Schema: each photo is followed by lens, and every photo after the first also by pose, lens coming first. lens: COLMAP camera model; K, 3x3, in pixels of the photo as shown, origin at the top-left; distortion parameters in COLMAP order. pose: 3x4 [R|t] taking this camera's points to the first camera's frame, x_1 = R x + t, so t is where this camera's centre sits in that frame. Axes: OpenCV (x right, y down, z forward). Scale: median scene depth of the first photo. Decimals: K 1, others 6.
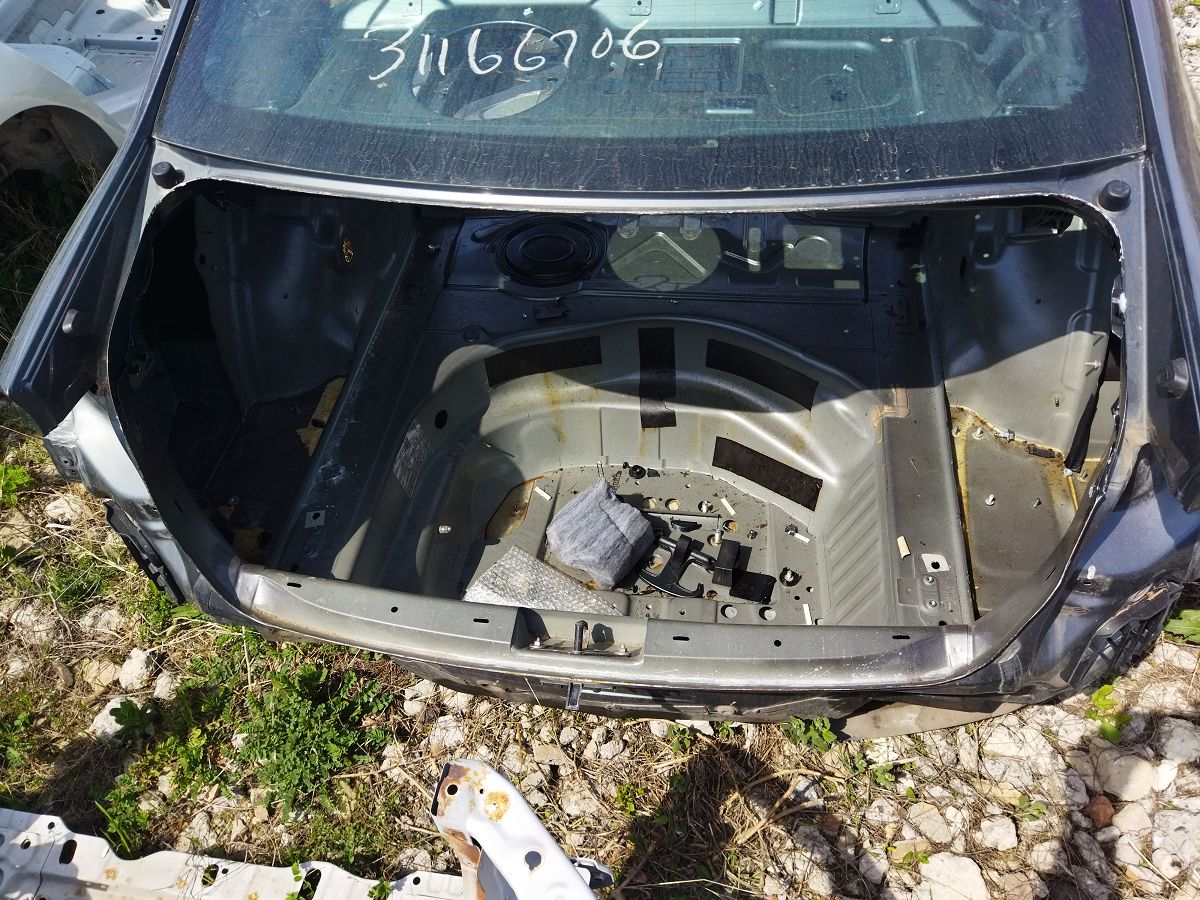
lens RADIAL K [[891.4, 0, 601.5], [0, 891.4, 436.1], [0, 0, 1]] dist [0.102709, -0.156119]
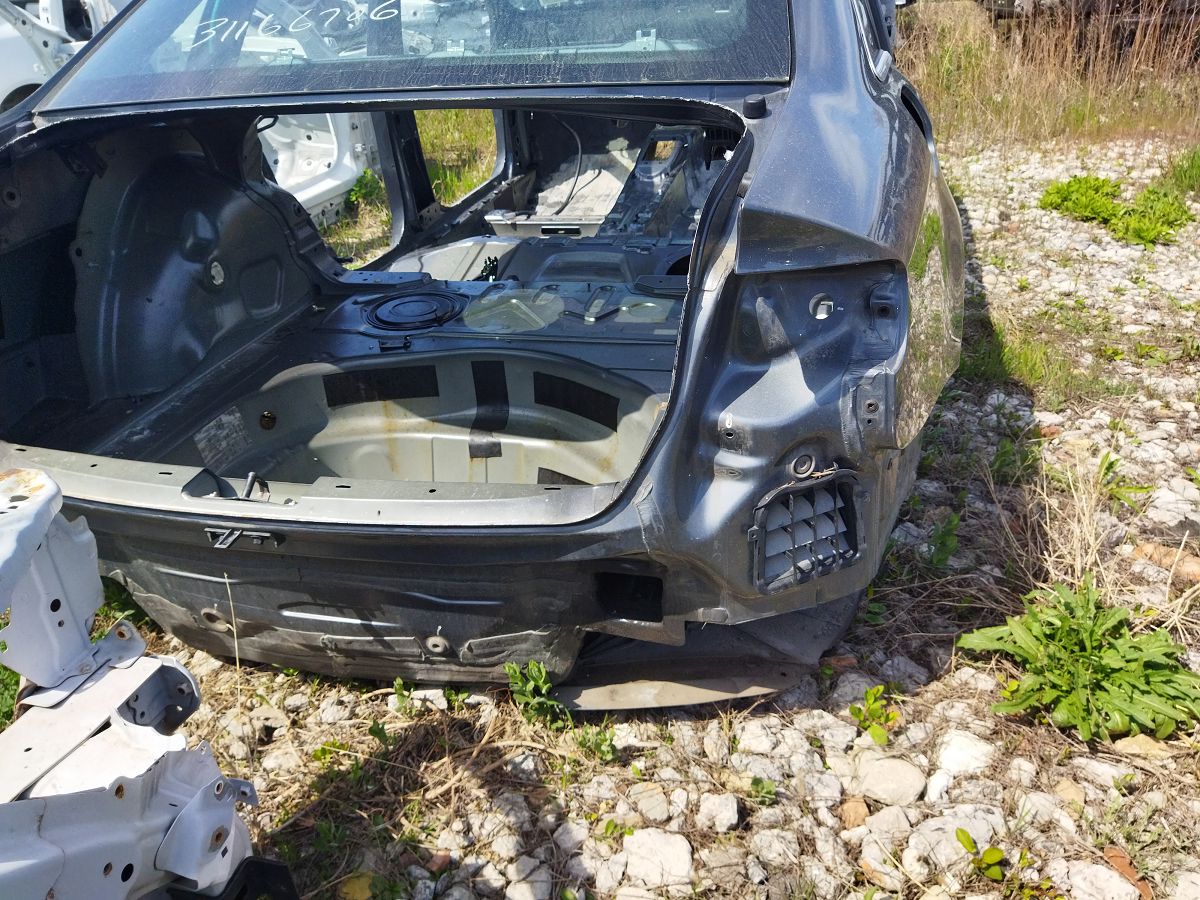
lens RADIAL K [[891.4, 0, 601.5], [0, 891.4, 436.1], [0, 0, 1]] dist [0.102709, -0.156119]
pose [[0.993649, 0.051822, -0.099879, 0.362183], [-0.083514, 0.934525, -0.345959, 0.378616], [0.075411, 0.352103, 0.932918, 0.048846]]
